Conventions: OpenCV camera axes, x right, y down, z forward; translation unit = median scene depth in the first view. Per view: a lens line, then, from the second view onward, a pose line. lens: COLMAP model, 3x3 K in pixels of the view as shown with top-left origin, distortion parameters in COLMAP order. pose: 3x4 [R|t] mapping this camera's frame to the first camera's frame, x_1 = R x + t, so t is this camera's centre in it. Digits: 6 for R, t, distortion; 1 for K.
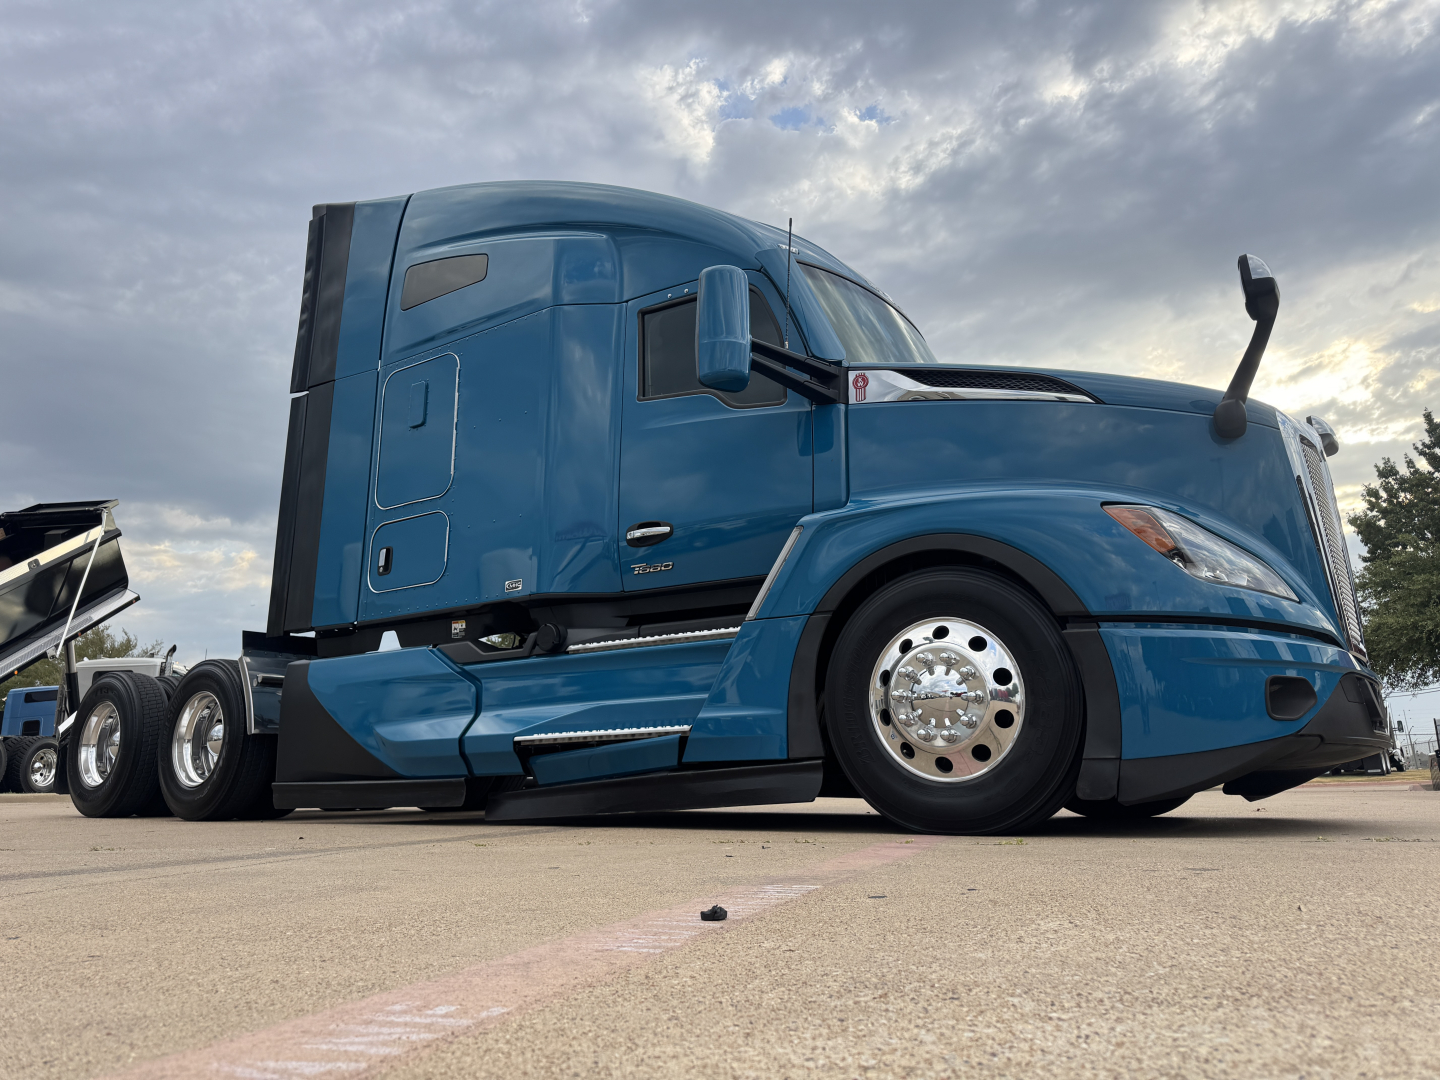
lens RADIAL K [[1015.6, 0, 723.5], [0, 1015.6, 547.2], [0, 0, 1]] dist [0.095682, -0.149704]
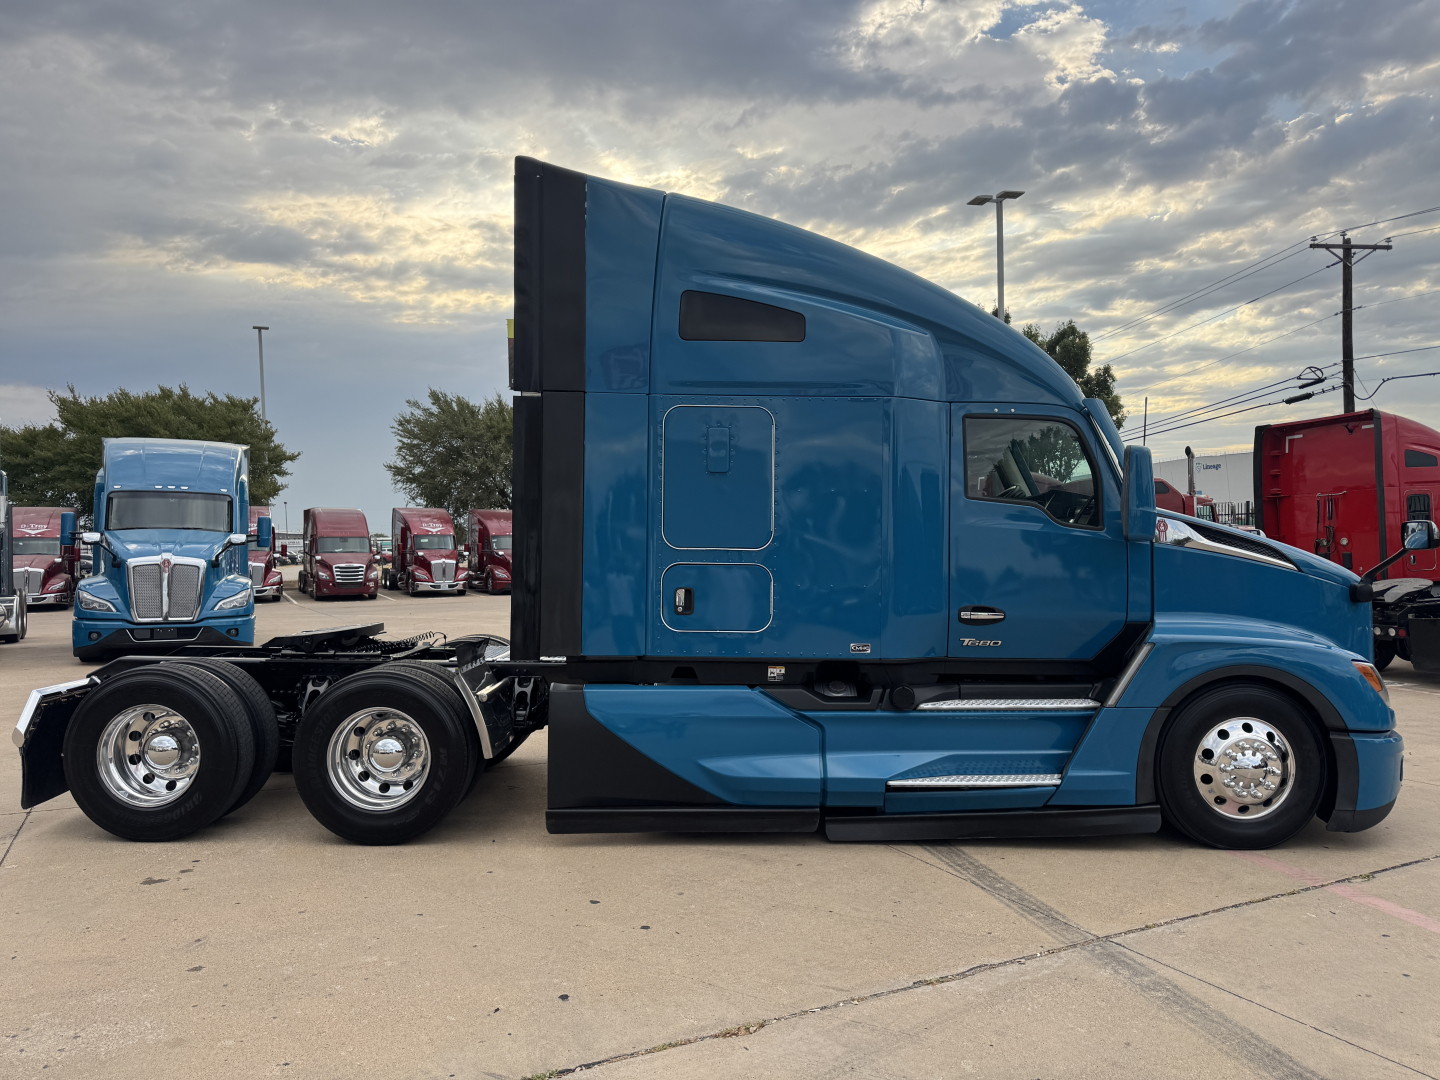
lens RADIAL K [[1015.6, 0, 723.5], [0, 1015.6, 547.2], [0, 0, 1]] dist [0.095682, -0.149704]
pose [[0.813857, 0.018238, 0.580779, -1.323890], [-0.147528, 0.973242, 0.176172, -0.335996], [-0.562026, -0.229060, 0.794770, 0.245157]]
